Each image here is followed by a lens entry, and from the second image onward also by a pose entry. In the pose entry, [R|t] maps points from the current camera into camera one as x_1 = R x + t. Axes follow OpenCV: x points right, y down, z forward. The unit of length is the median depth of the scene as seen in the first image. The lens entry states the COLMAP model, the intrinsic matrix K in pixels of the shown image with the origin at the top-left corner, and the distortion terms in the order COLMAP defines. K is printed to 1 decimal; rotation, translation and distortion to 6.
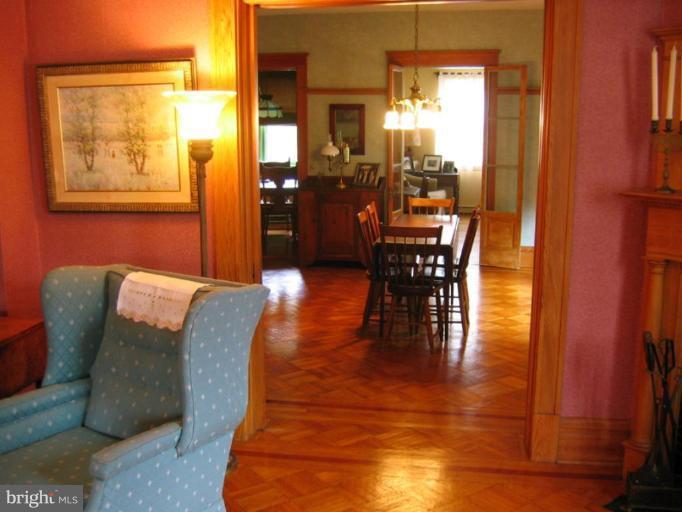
lens RADIAL K [[778.2, 0, 341.0], [0, 778.2, 256.0], [0, 0, 1]] dist [-0.072345, 0.020482]
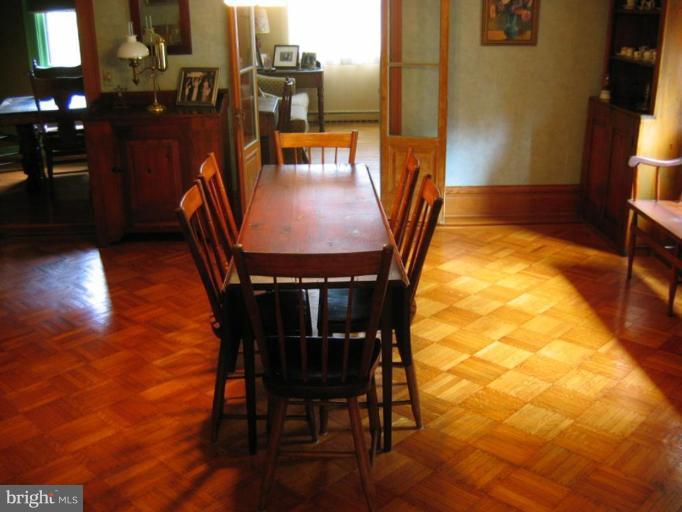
lens RADIAL K [[778.2, 0, 341.0], [0, 778.2, 256.0], [0, 0, 1]] dist [-0.072345, 0.020482]
pose [[0.977923, -0.084149, 0.191274, 0.015869], [0.055721, 0.987201, 0.149430, -0.057503], [-0.201400, -0.135473, 0.970095, 0.363655]]
